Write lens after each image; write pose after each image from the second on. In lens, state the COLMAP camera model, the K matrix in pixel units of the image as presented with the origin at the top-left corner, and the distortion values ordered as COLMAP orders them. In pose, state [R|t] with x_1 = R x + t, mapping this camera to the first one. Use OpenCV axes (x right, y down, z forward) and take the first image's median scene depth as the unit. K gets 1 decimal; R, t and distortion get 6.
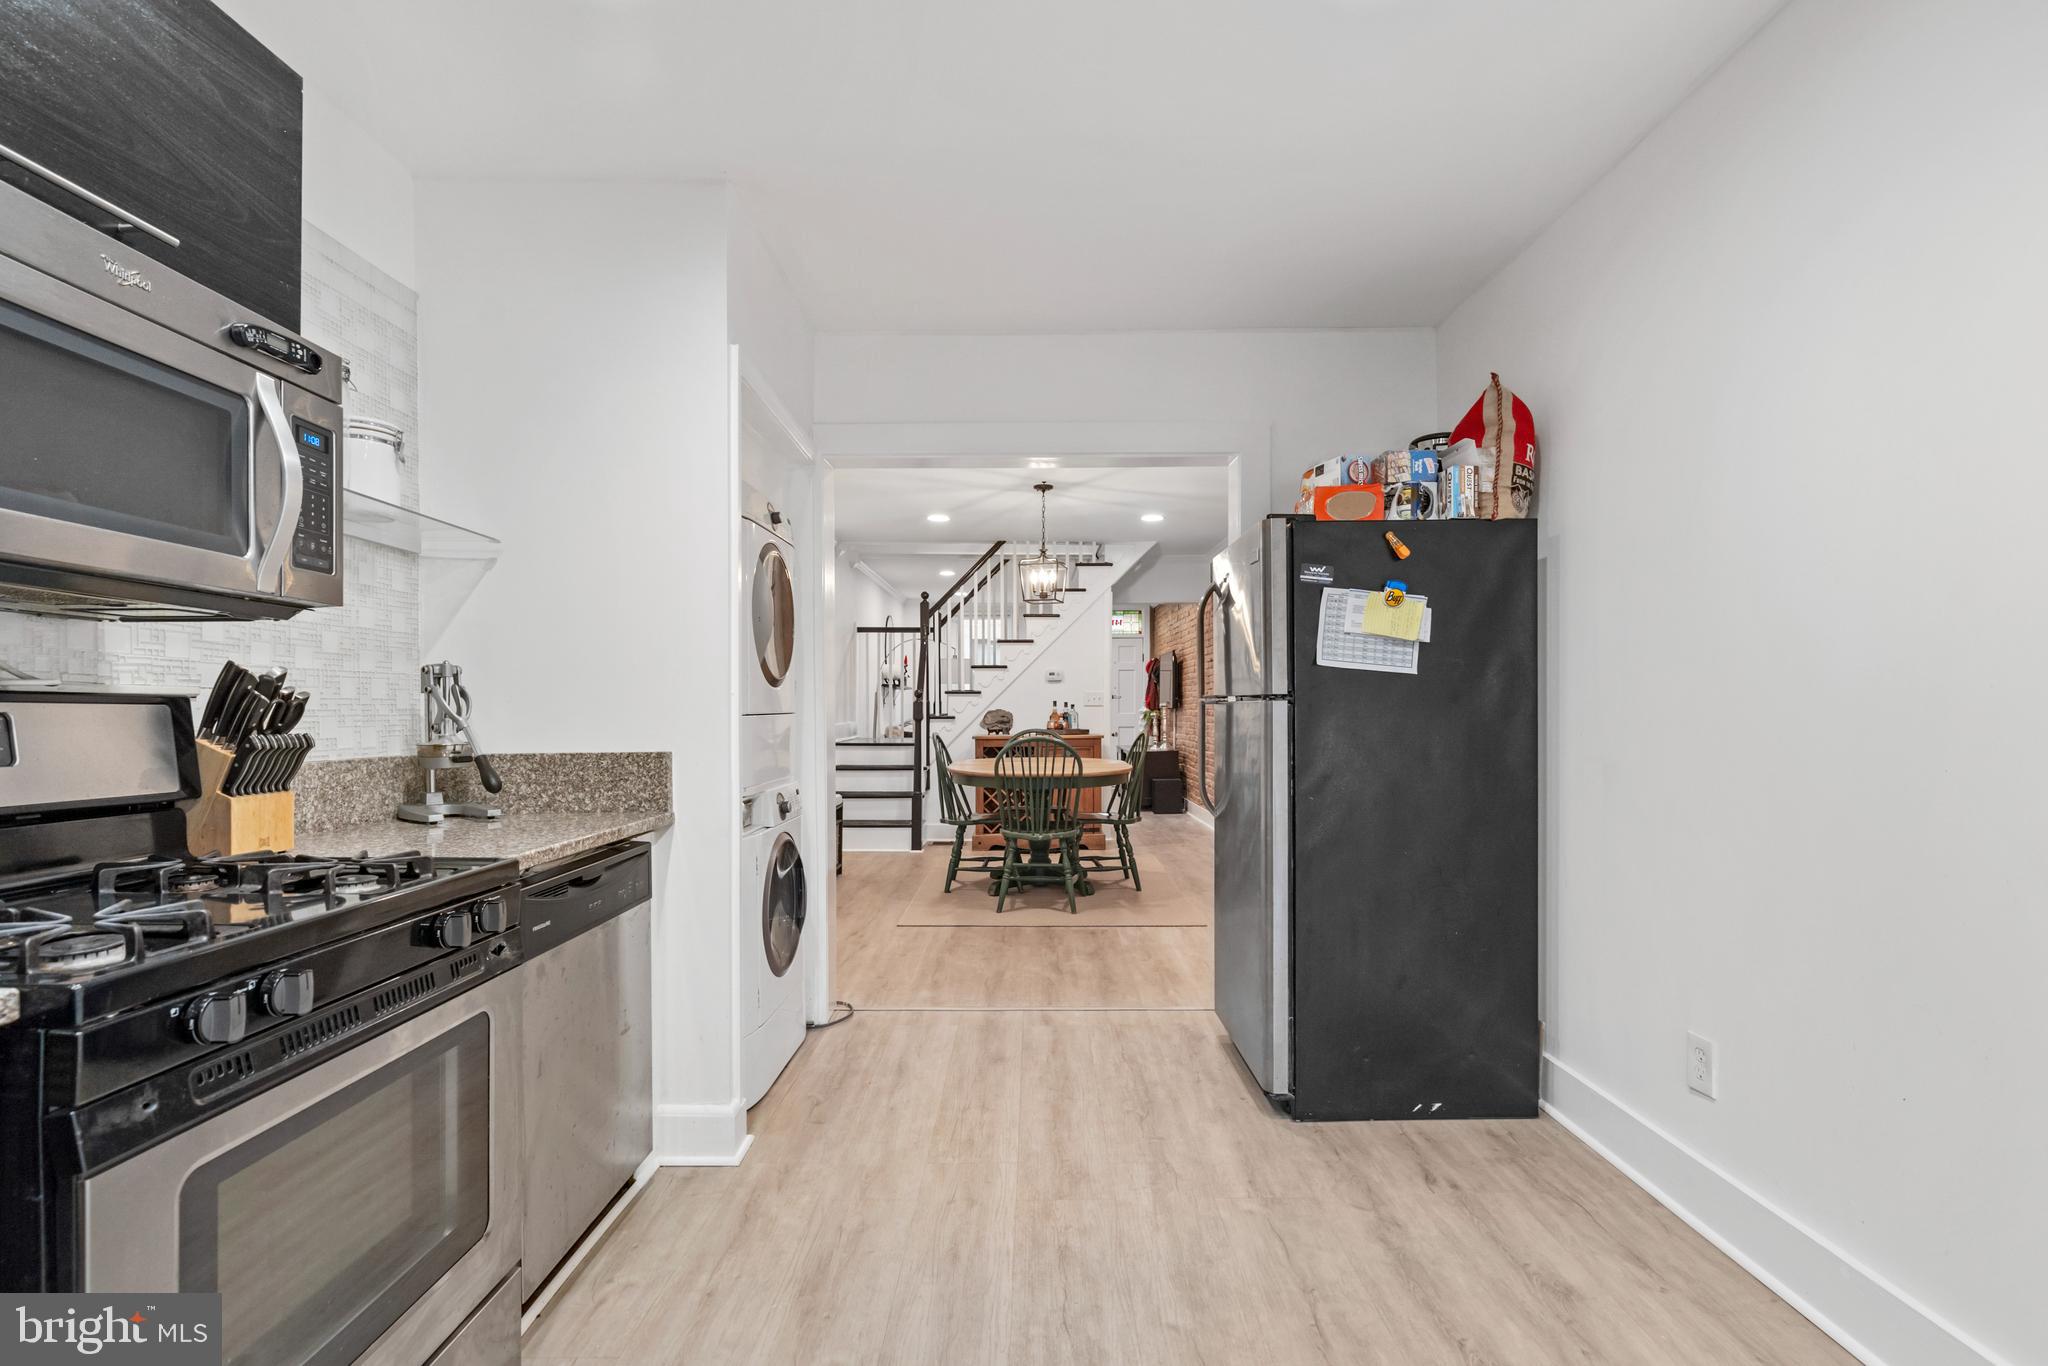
lens RADIAL K [[945.3, 0, 1038.0], [0, 945.3, 680.3], [0, 0, 1]] dist [-0.002433, 0.001054]
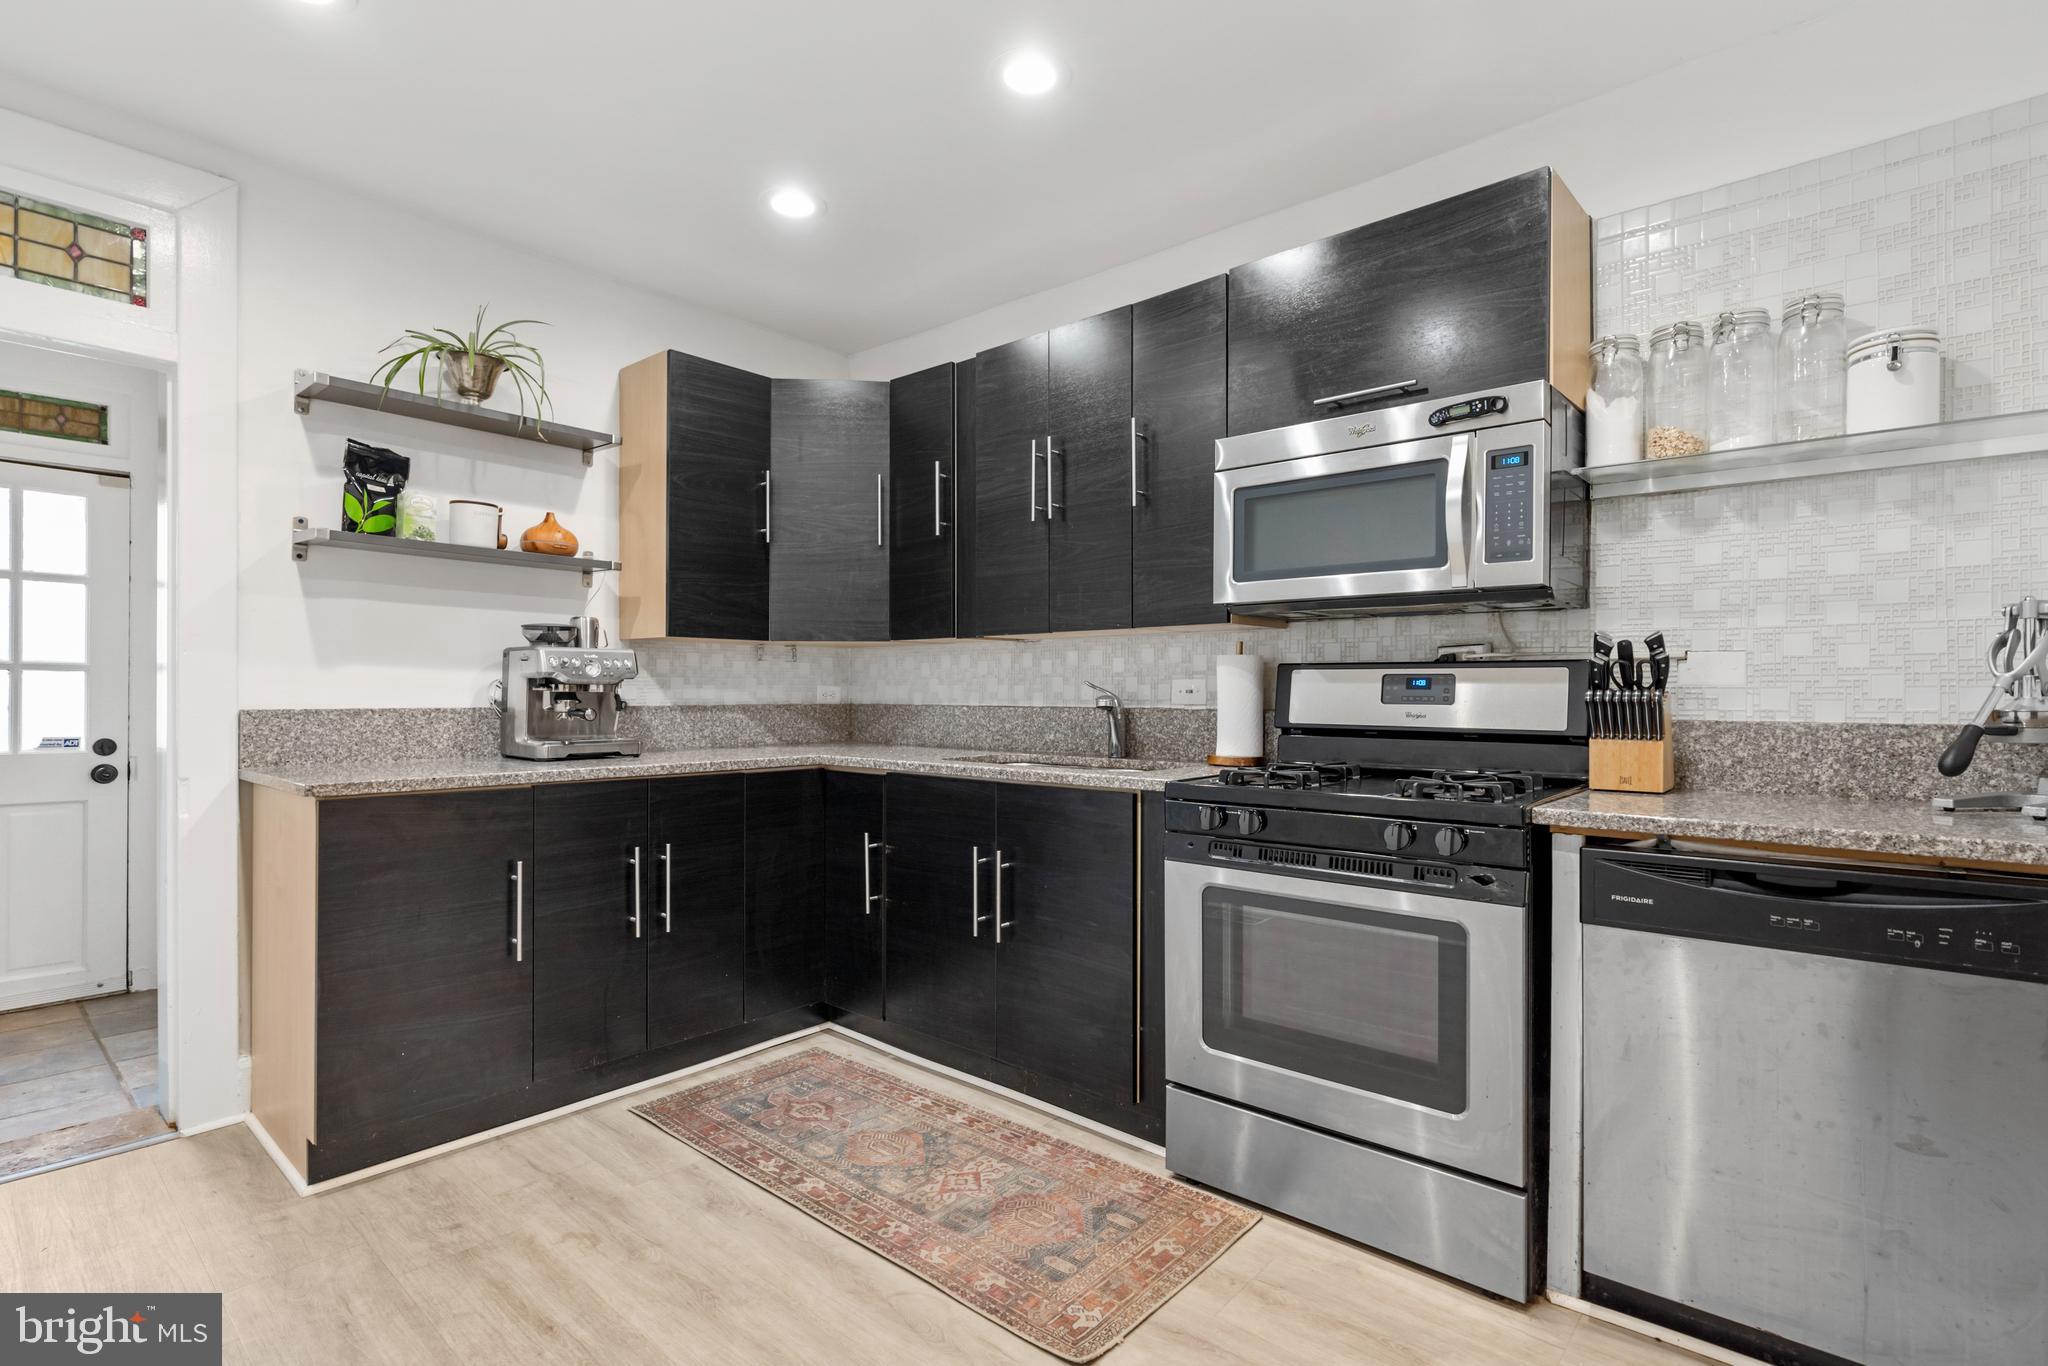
lens RADIAL K [[954.2, 0, 940.5], [0, 954.2, 691.0], [0, 0, 1]] dist [-0.000987, 0.000282]
pose [[-0.661111, -0.002023, -0.750286, 0.140289], [0.021128, 0.999550, -0.021312, 0.014497], [0.749991, -0.029942, -0.660770, 0.248779]]
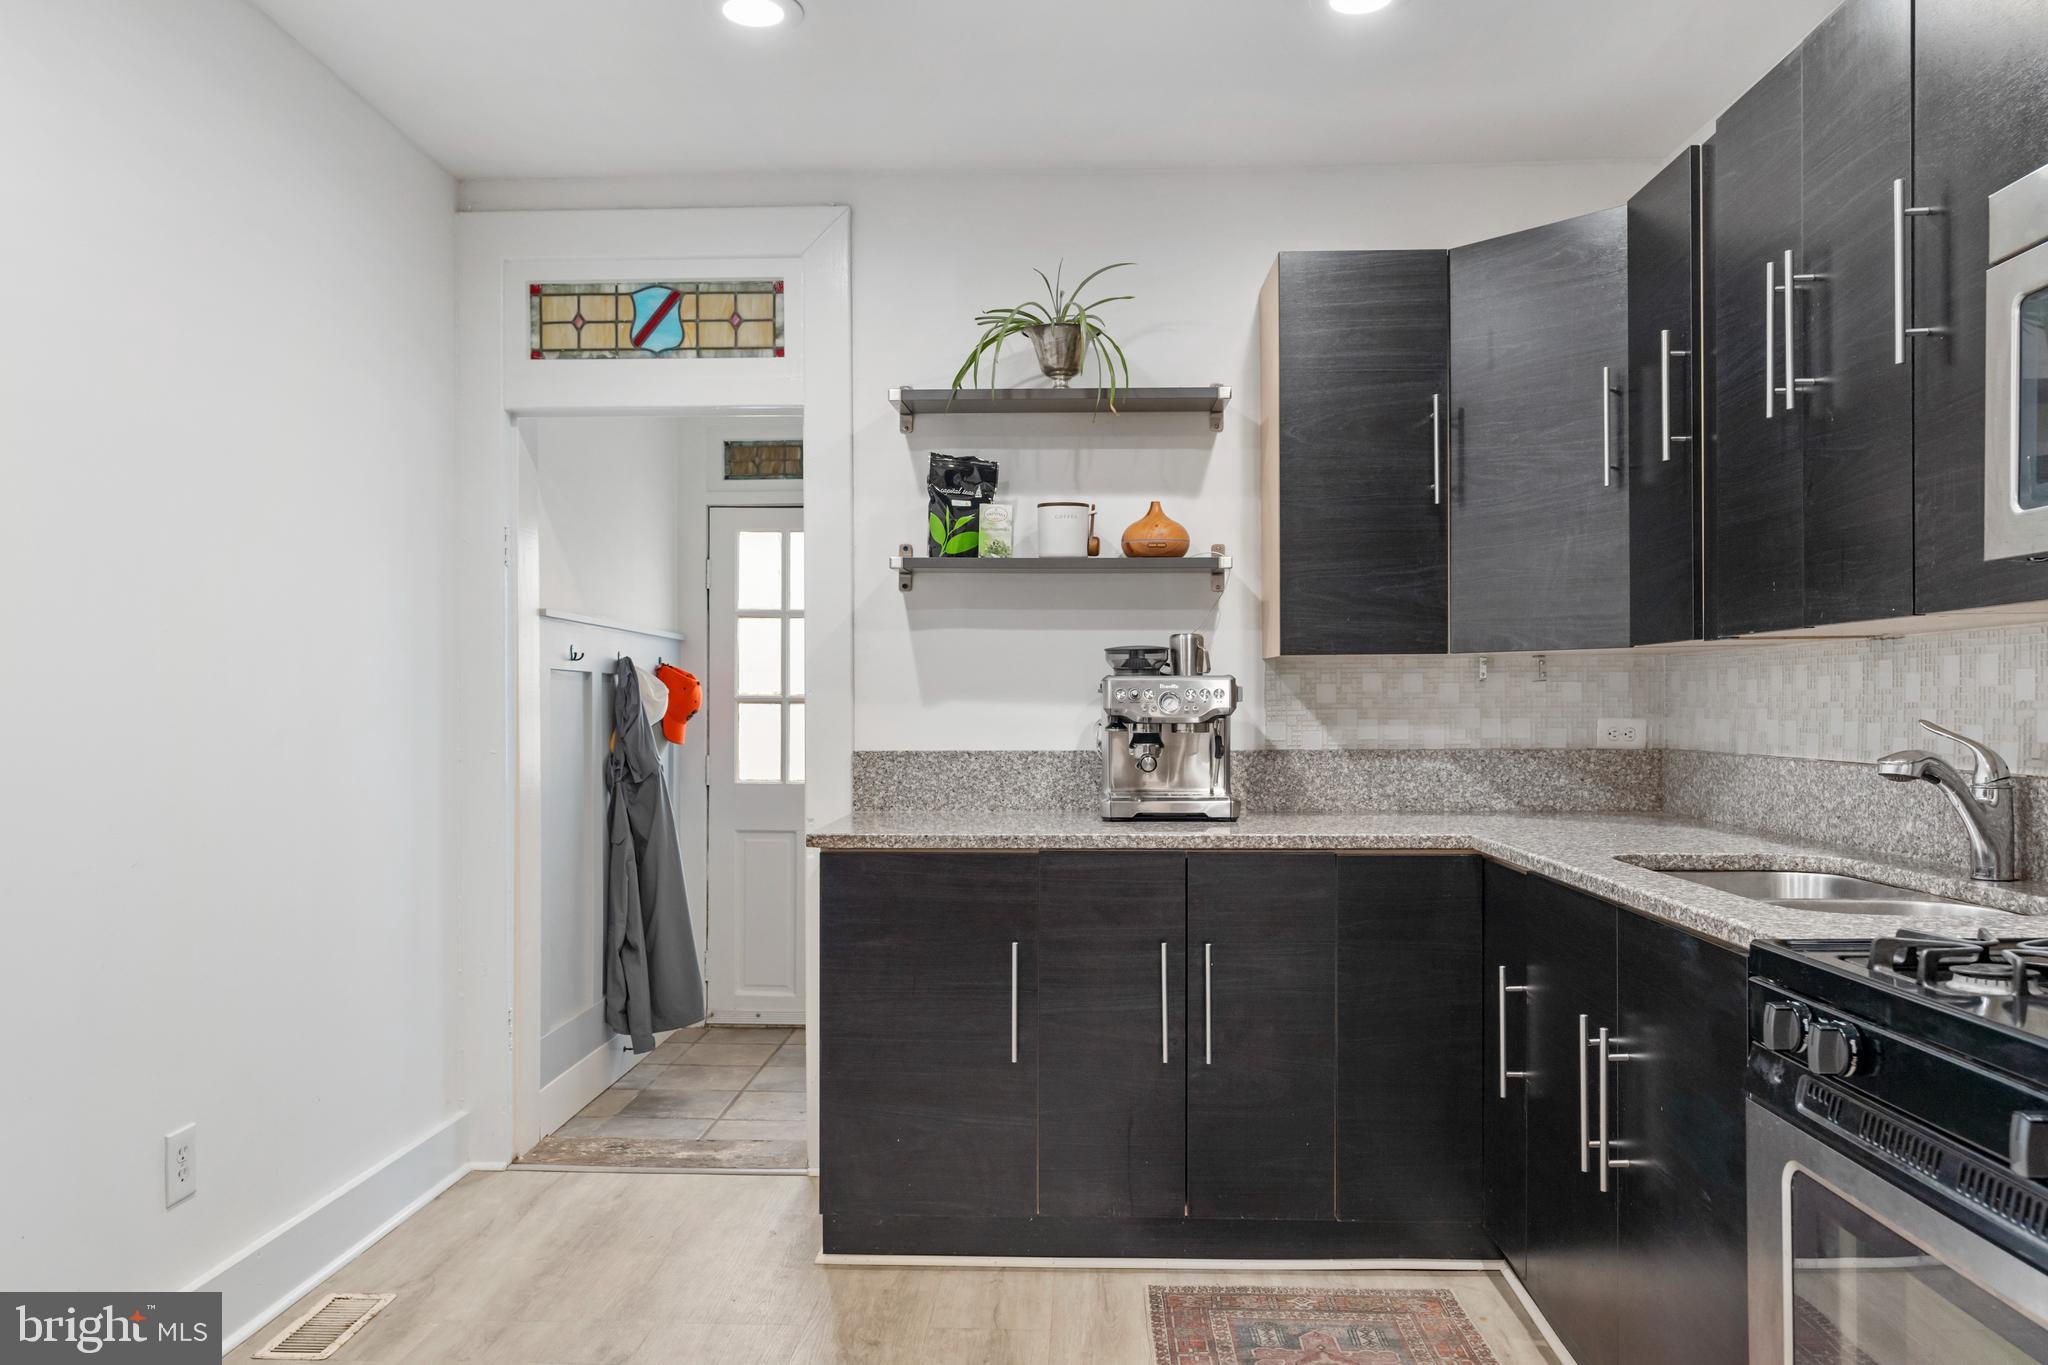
lens RADIAL K [[1403.1, 0, 1104.5], [0, 1403.1, 707.4], [0, 0, 1]] dist [-0.001373, -0.000708]
pose [[-0.999974, 0.005591, -0.004609, -0.019492], [0.005716, 0.999604, -0.027562, 0.008112], [0.004453, -0.027588, -0.999609, 0.315668]]
